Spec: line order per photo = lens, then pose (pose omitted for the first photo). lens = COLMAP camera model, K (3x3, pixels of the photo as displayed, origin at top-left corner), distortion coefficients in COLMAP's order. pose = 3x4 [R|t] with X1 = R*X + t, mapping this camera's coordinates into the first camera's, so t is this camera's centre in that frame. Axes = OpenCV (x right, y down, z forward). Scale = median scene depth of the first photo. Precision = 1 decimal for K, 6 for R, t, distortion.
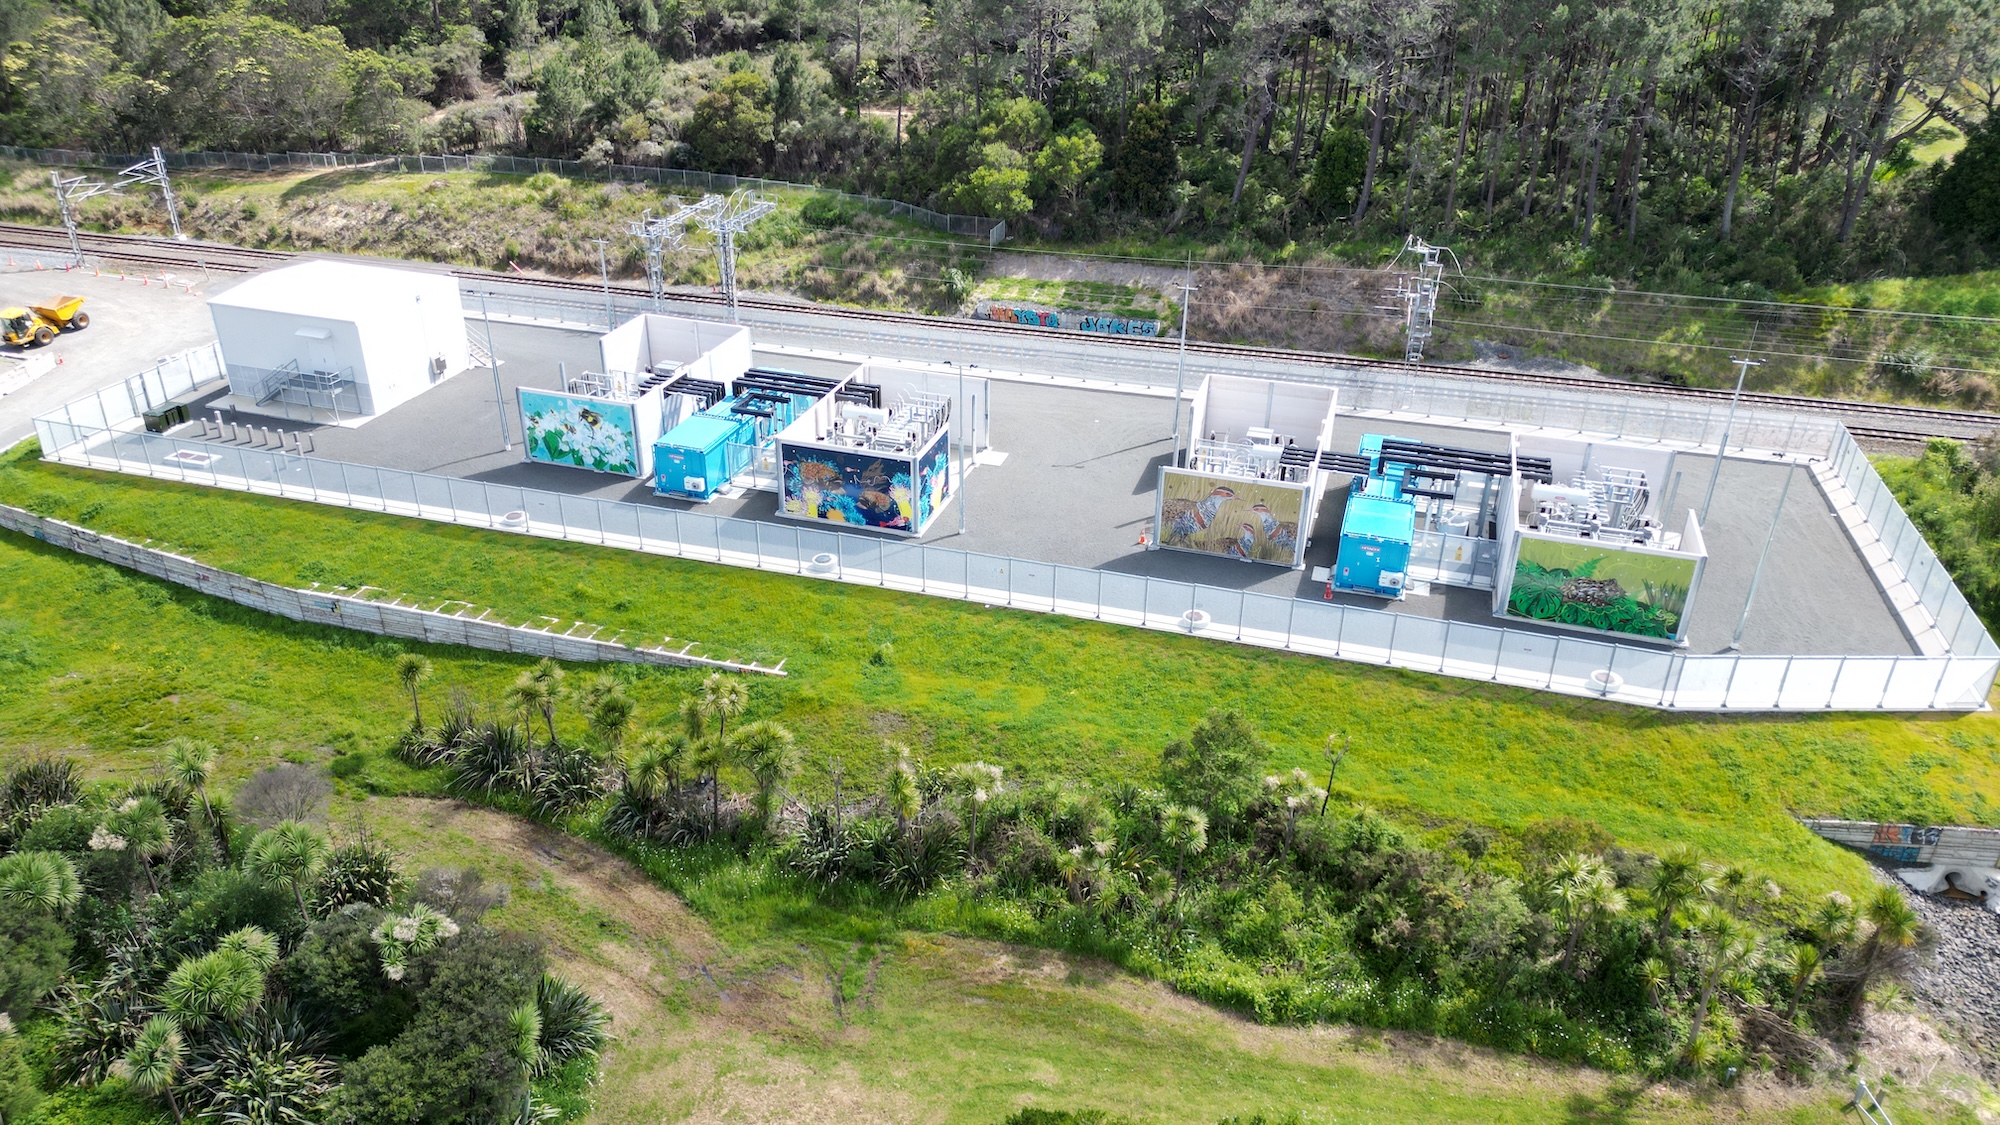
lens RADIAL K [[1414.0, 0, 1001.0], [0, 1414.0, 554.5], [0, 0, 1]] dist [0.075431, -0.075339]
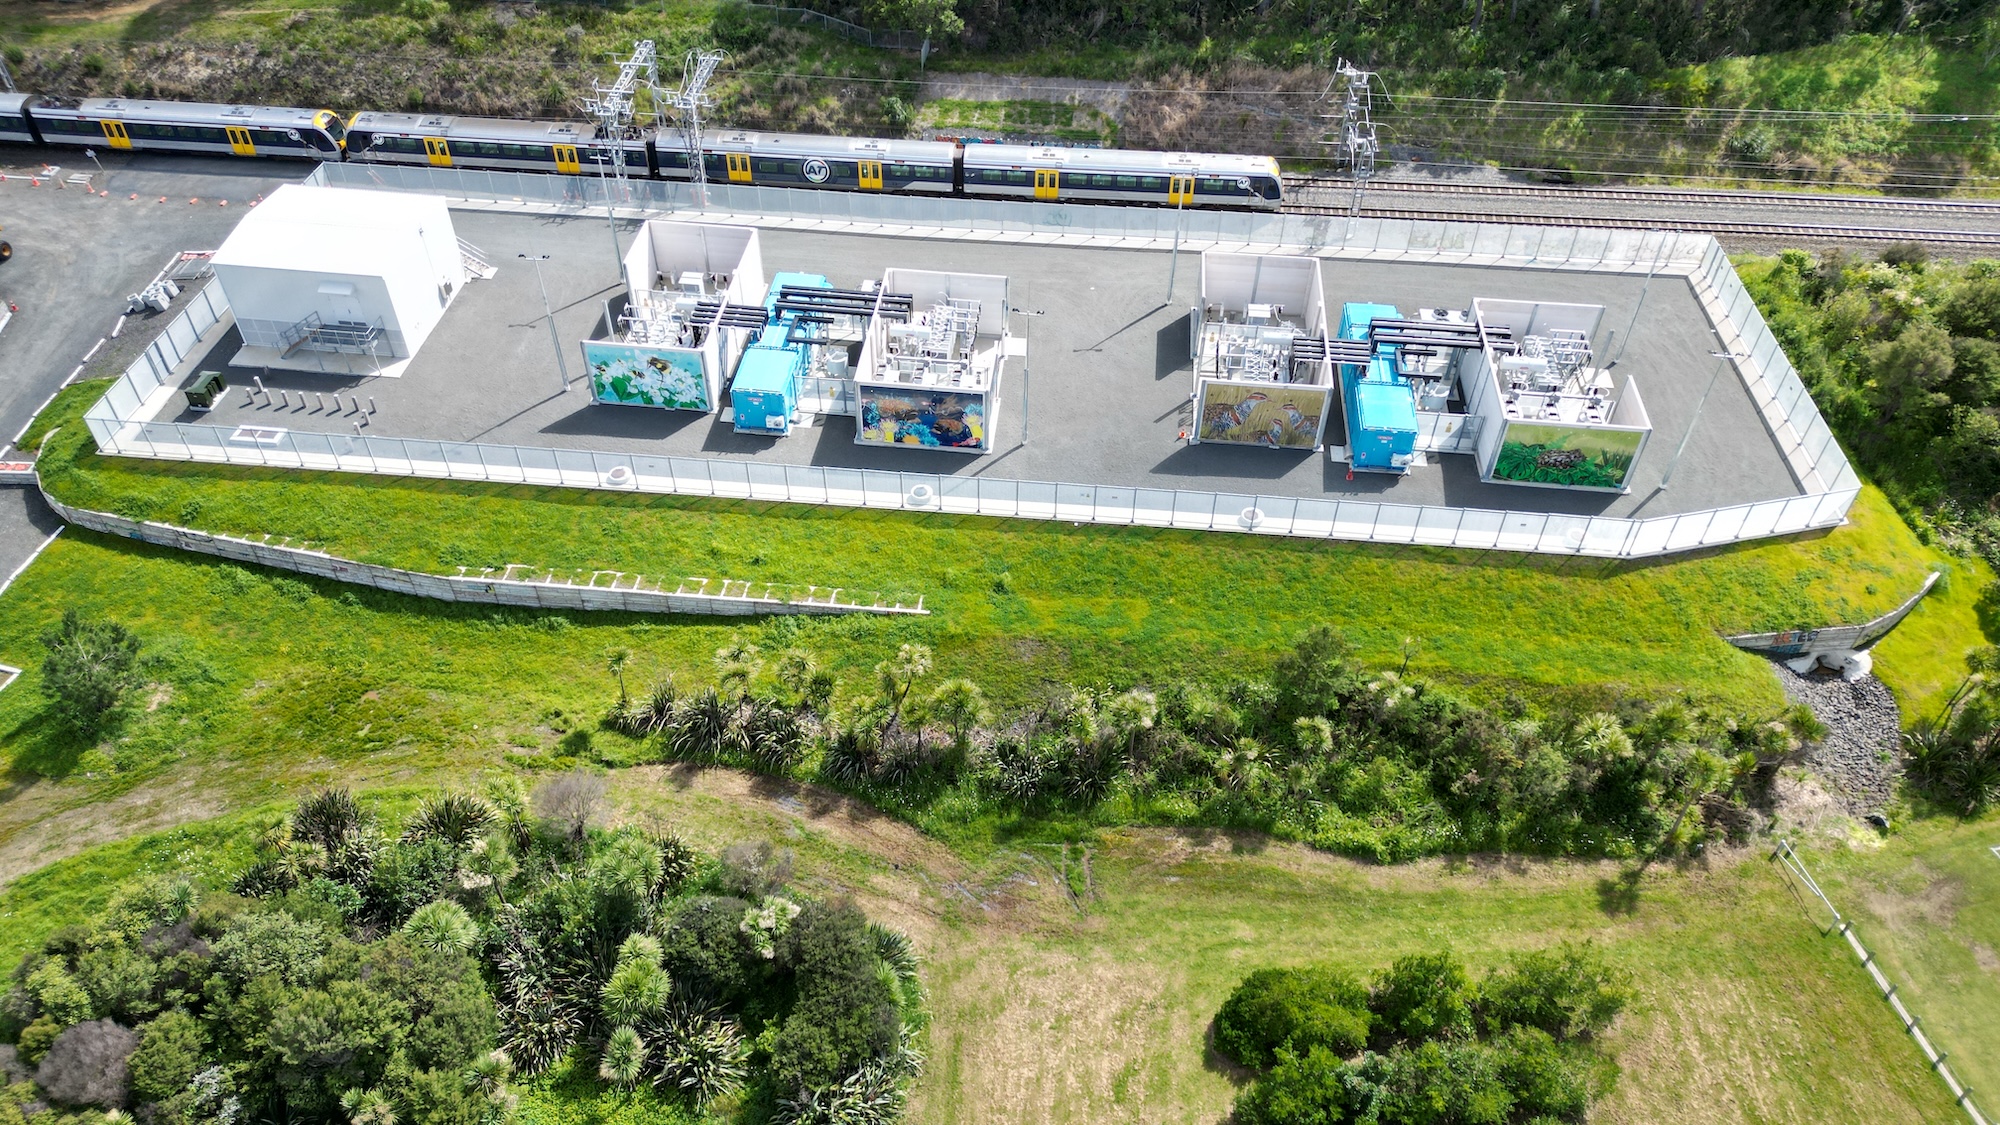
lens RADIAL K [[1407.7, 0, 998.1], [0, 1407.7, 565.9], [0, 0, 1]] dist [0.086104, -0.093872]
pose [[0.979672, -0.138818, 0.144821, -0.239653], [0.091668, 0.951910, 0.292342, -0.268957], [-0.178439, -0.273123, 0.945285, -0.105637]]
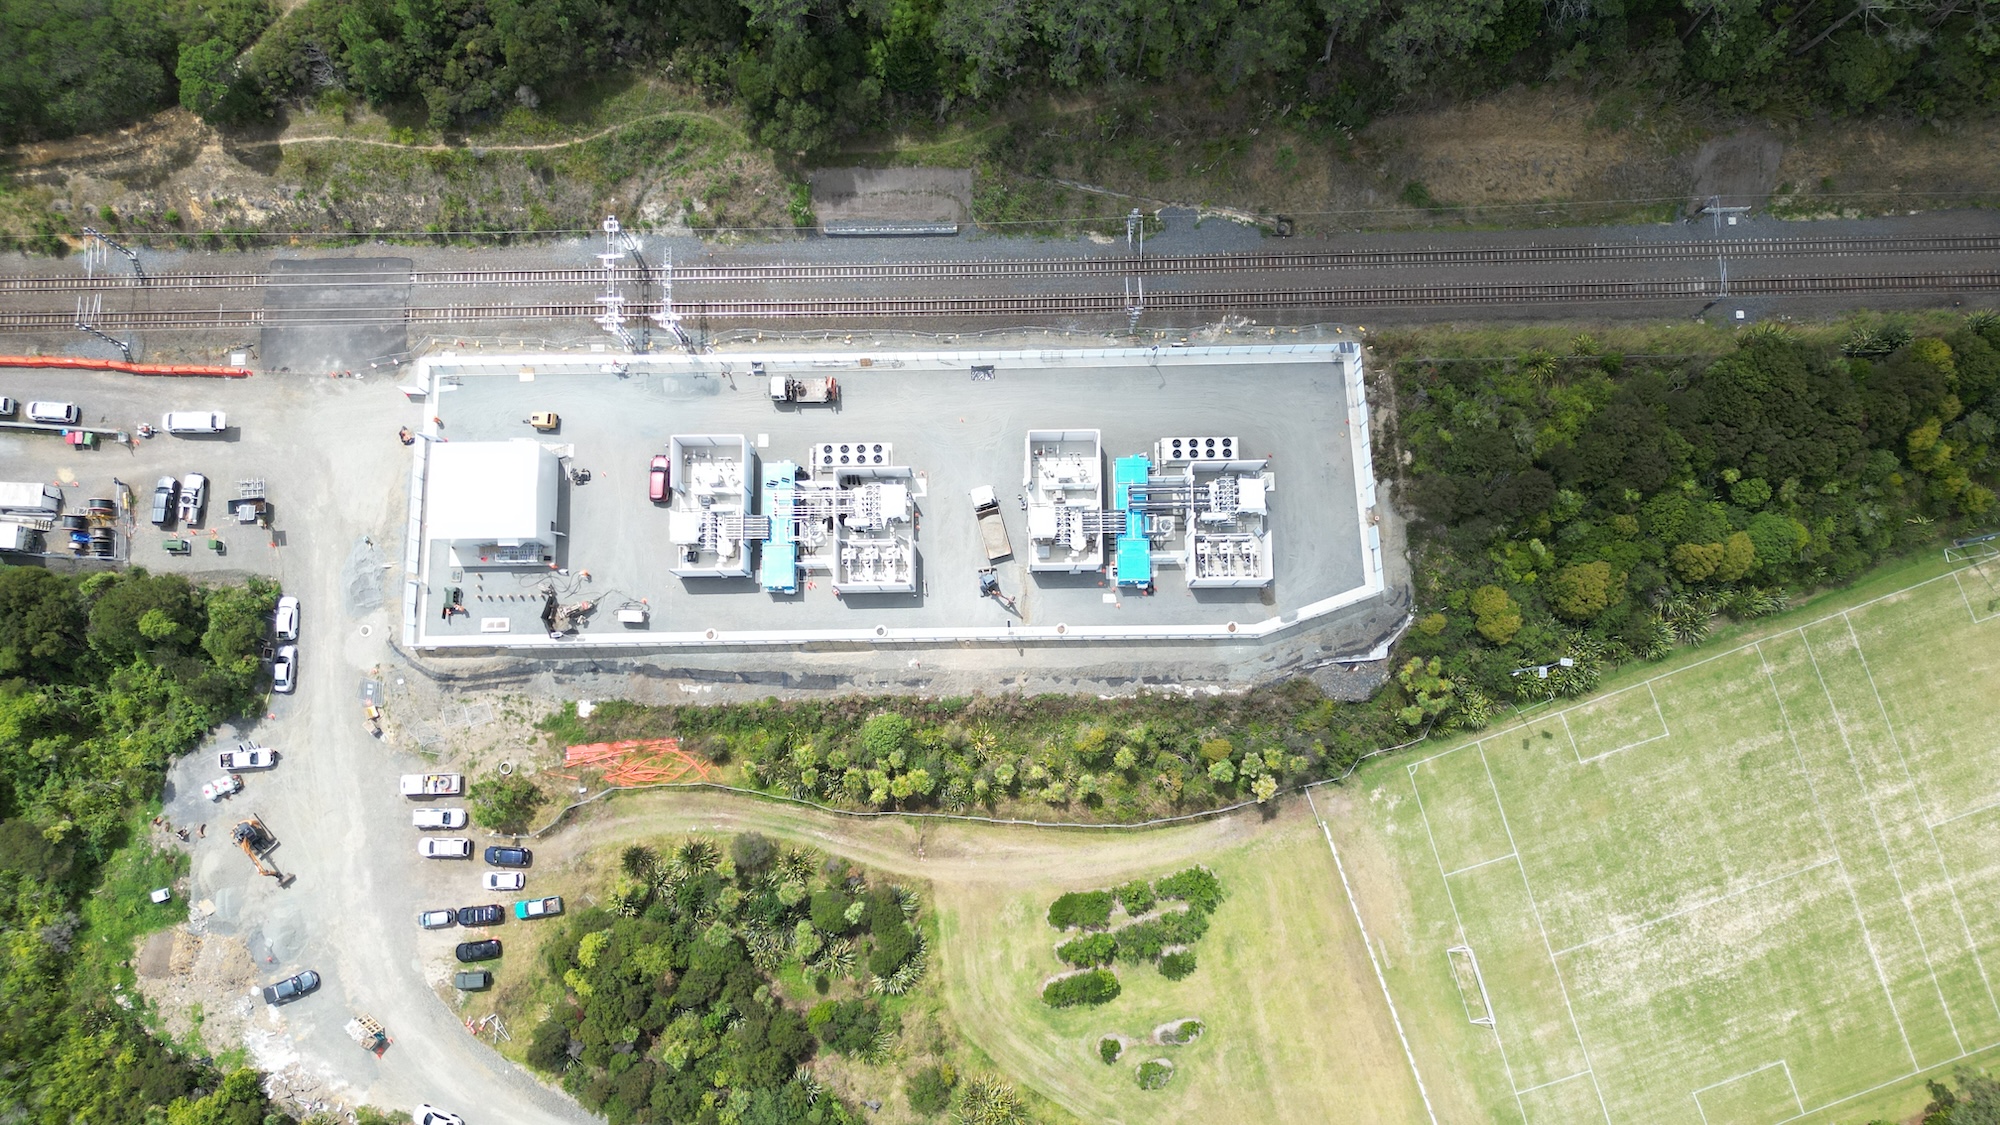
lens RADIAL K [[1414.0, 0, 1001.0], [0, 1414.0, 554.5], [0, 0, 1]] dist [0.075431, -0.075339]
pose [[0.949848, -0.311329, 0.029376, 0.012507], [0.155920, 0.552935, 0.818506, -1.721411], [-0.271068, -0.772876, 0.573746, -0.147524]]
